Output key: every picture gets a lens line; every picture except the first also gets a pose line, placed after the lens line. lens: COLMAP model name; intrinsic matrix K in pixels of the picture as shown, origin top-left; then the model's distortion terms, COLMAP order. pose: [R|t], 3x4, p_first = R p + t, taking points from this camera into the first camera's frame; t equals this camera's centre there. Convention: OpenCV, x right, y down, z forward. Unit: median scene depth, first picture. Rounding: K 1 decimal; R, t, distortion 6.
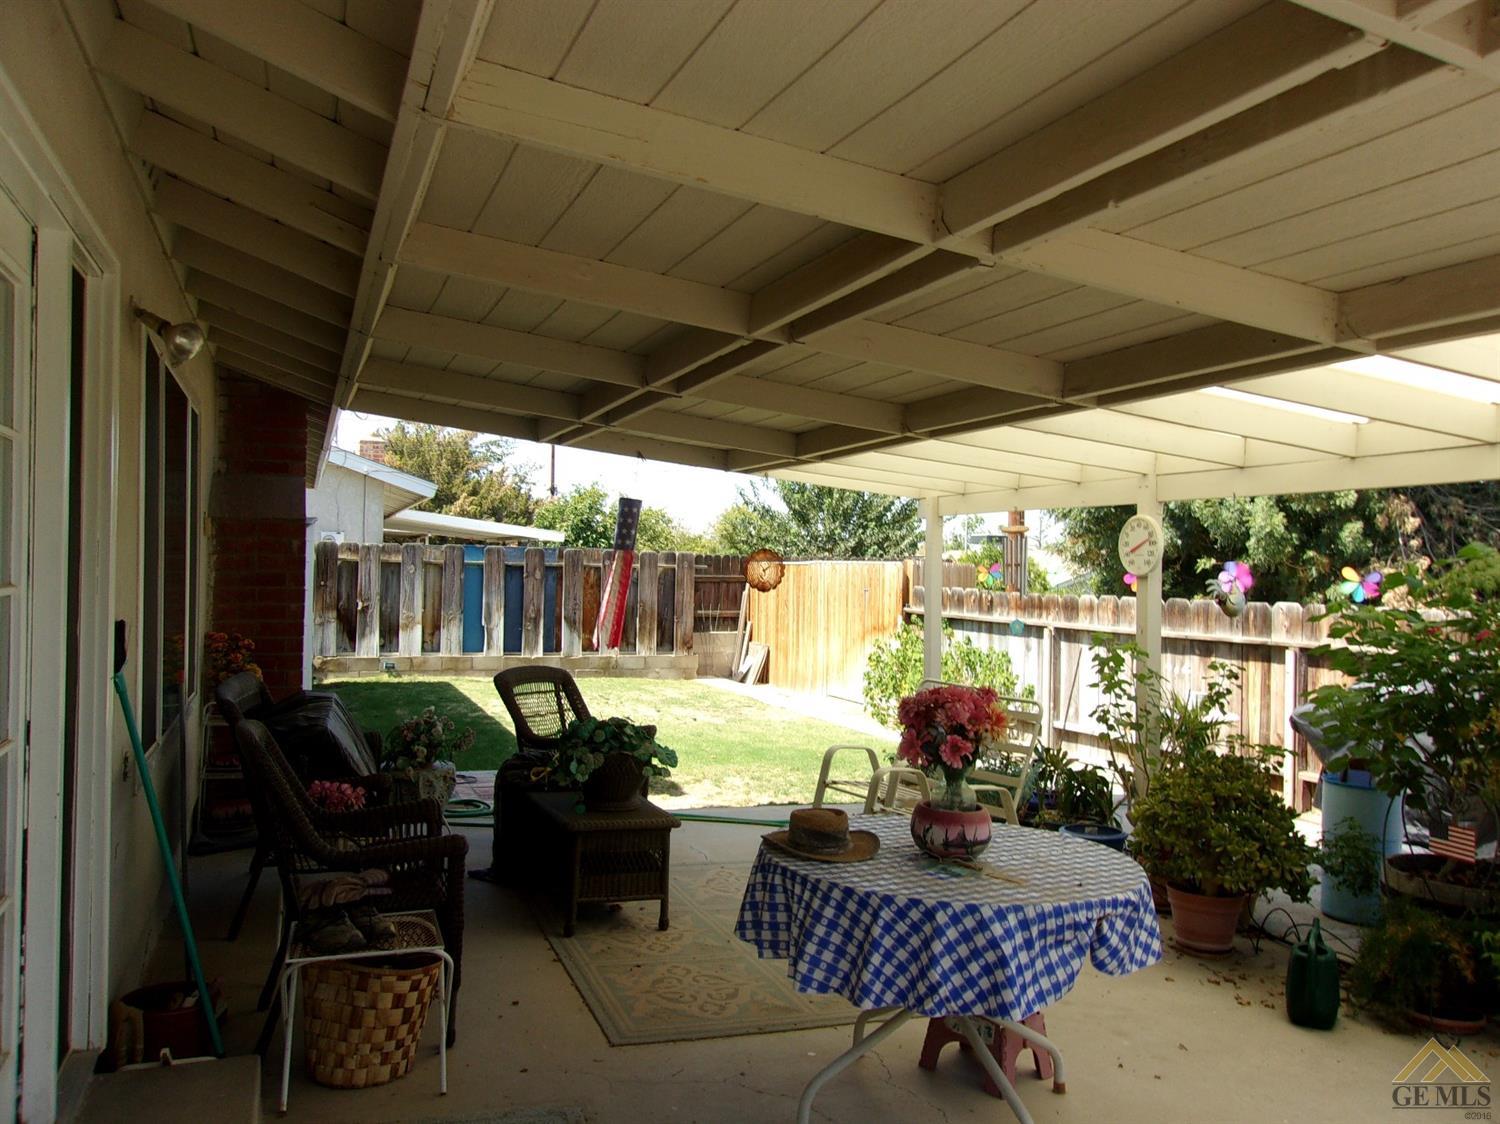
lens RADIAL K [[1174.1, 0, 754.6], [0, 1174.1, 563.7], [0, 0, 1]] dist [-0.011903, 0.023907]
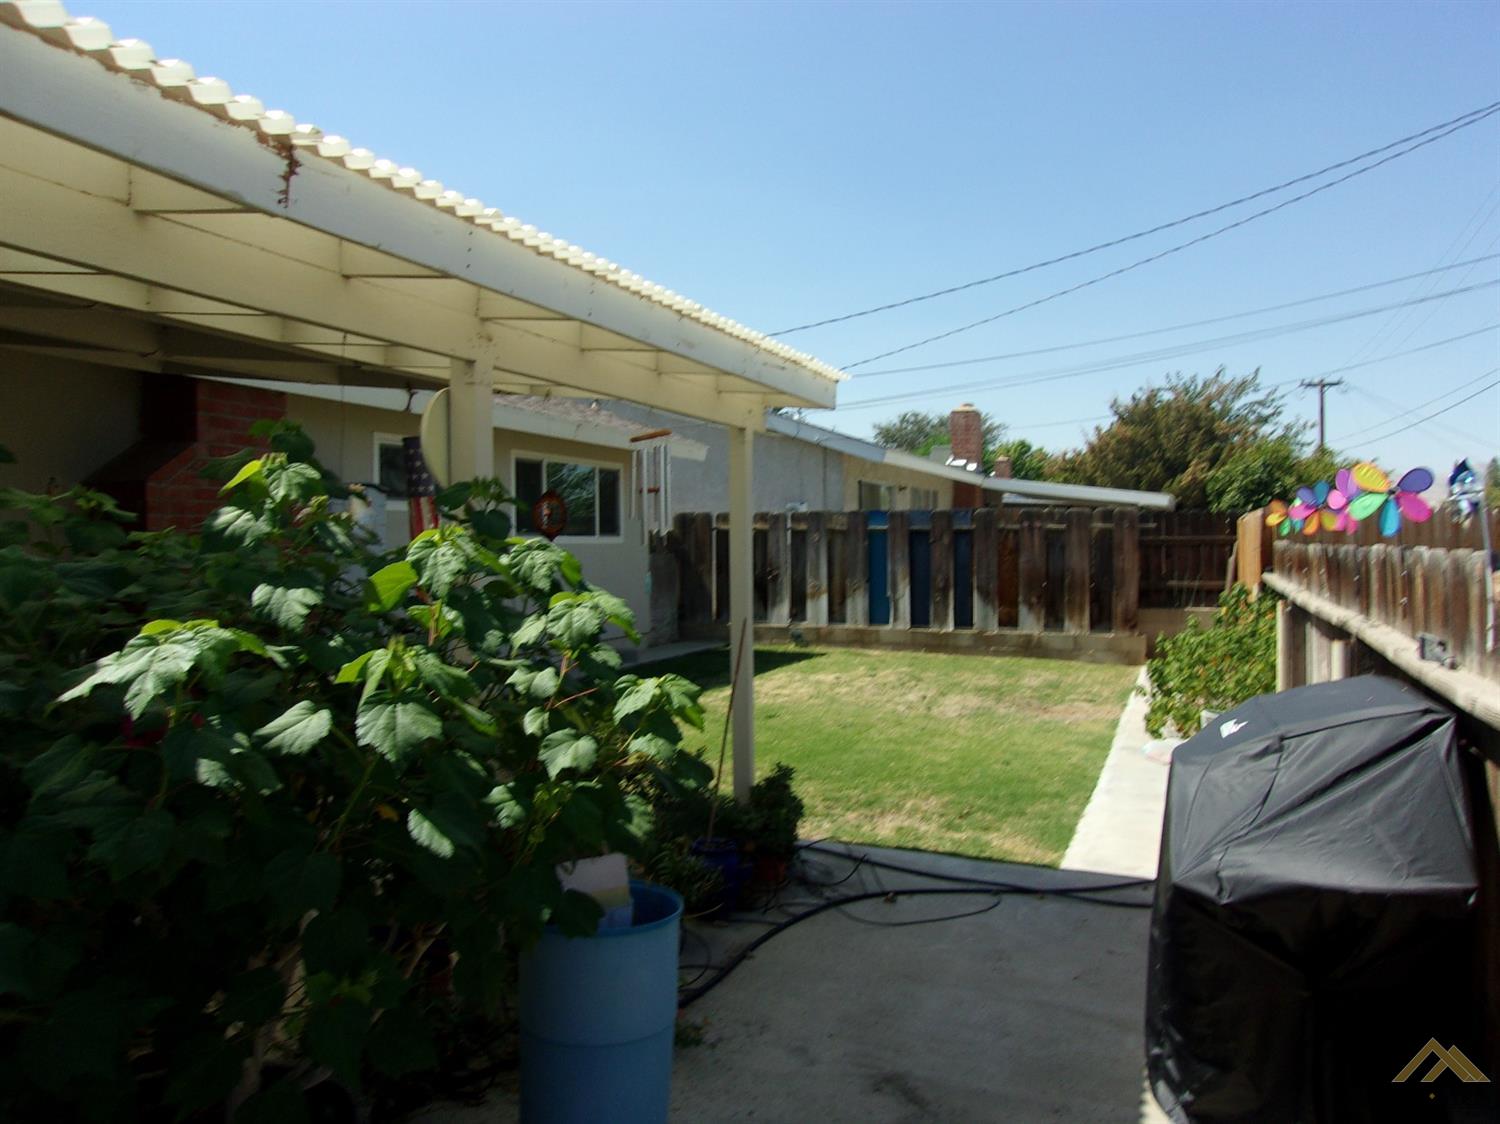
lens RADIAL K [[1174.1, 0, 751.0], [0, 1174.1, 557.2], [0, 0, 1]] dist [-0.011903, 0.023907]
pose [[0.738538, -0.012674, -0.674093, 0.310604], [0.019777, 0.999800, 0.002870, 0.016958], [0.673922, -0.015451, 0.738641, 0.236155]]
